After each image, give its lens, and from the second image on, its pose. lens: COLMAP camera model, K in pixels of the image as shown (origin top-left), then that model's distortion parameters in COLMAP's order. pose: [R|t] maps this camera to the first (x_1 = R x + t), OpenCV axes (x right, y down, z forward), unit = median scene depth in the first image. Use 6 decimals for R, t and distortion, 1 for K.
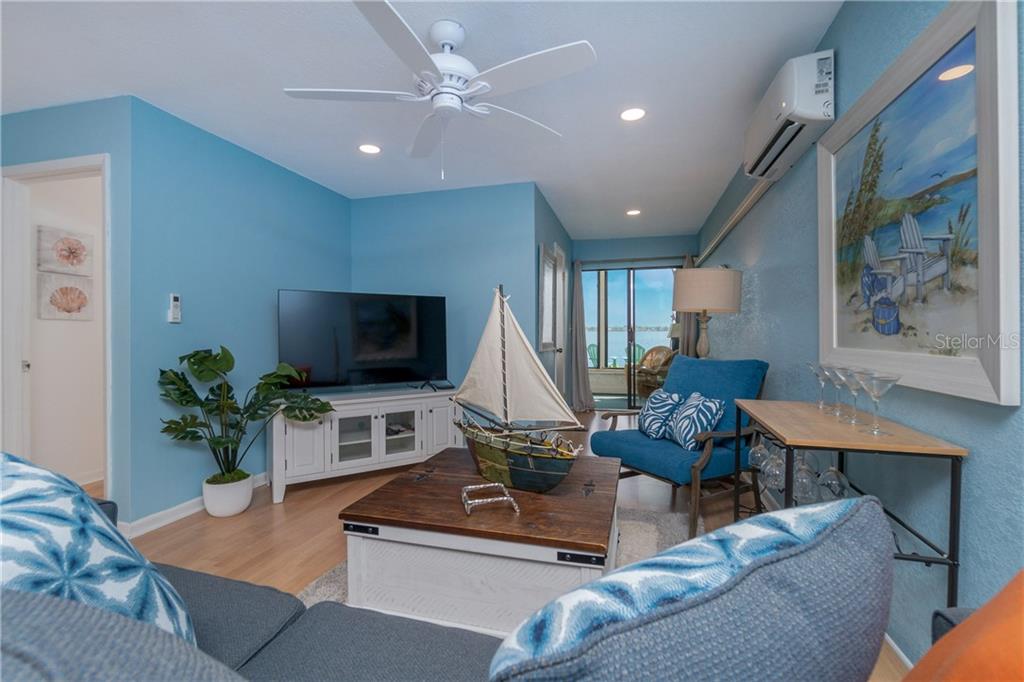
lens RADIAL K [[451.5, 0, 509.2], [0, 451.5, 335.0], [0, 0, 1]] dist [-0.000690, -0.000248]
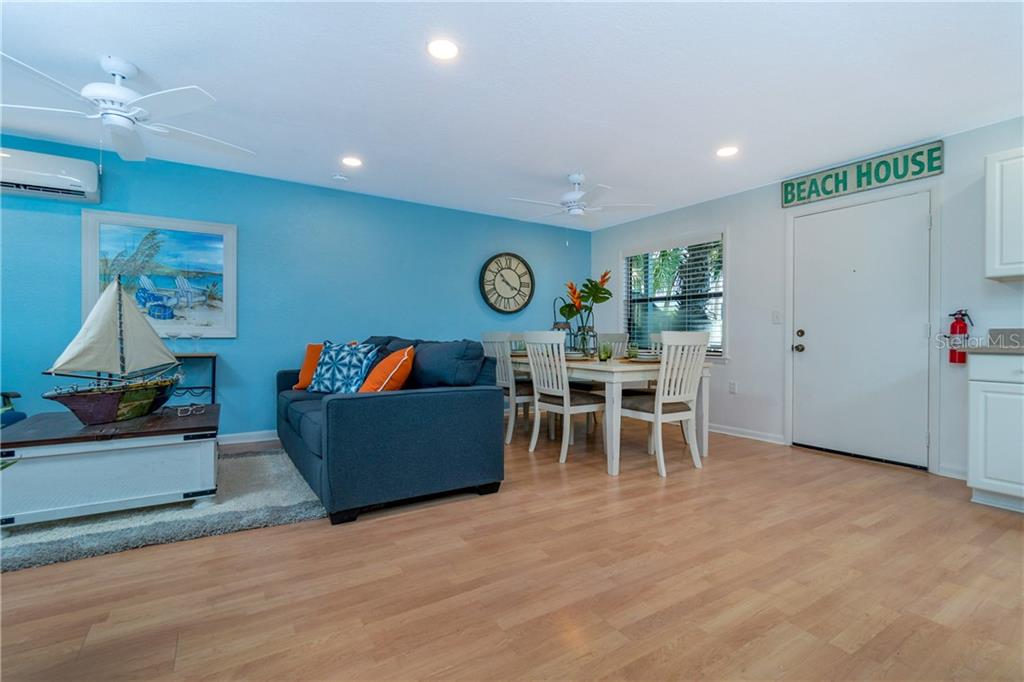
lens RADIAL K [[448.8, 0, 497.3], [0, 448.8, 338.0], [0, 0, 1]] dist [0.000083, -0.000083]
pose [[-0.721179, -0.001612, 0.692747, -2.200610], [0.002879, 0.999982, 0.005324, 0.094142], [-0.692743, 0.005834, -0.721161, 1.488421]]
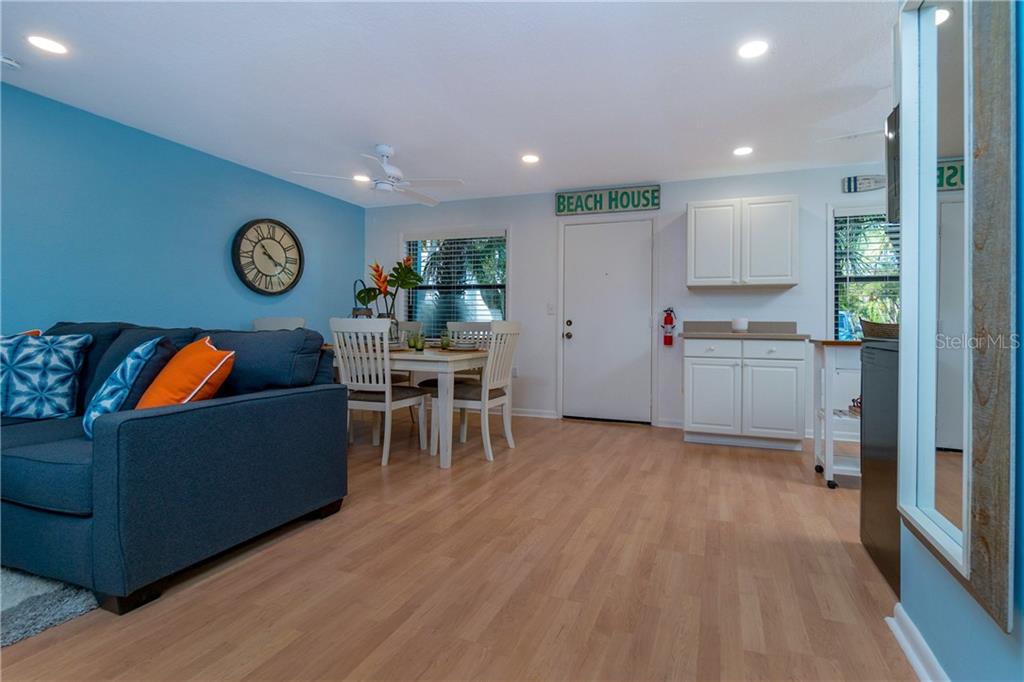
lens RADIAL K [[483.3, 0, 529.9], [0, 483.3, 323.8], [0, 0, 1]] dist [-0.000863, -0.000298]
pose [[-0.994471, -0.005558, 0.104867, -1.756931], [-0.005567, 0.999984, 0.000207, 0.091847], [-0.104866, -0.000378, -0.994486, 1.731064]]
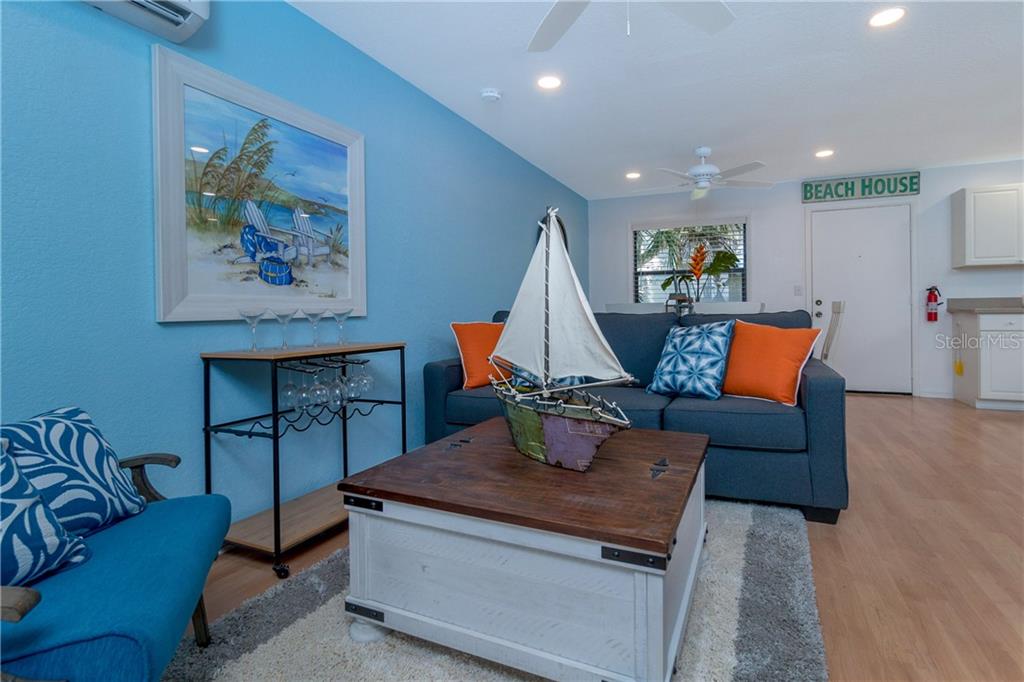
lens RADIAL K [[490.5, 0, 525.6], [0, 490.5, 314.0], [0, 0, 1]] dist [0.000910, 0.000249]
pose [[-0.987218, 0.013882, 0.158769, -0.141130], [0.016614, 0.999736, 0.015892, 0.075978], [-0.158507, 0.018326, -0.987188, 2.322292]]
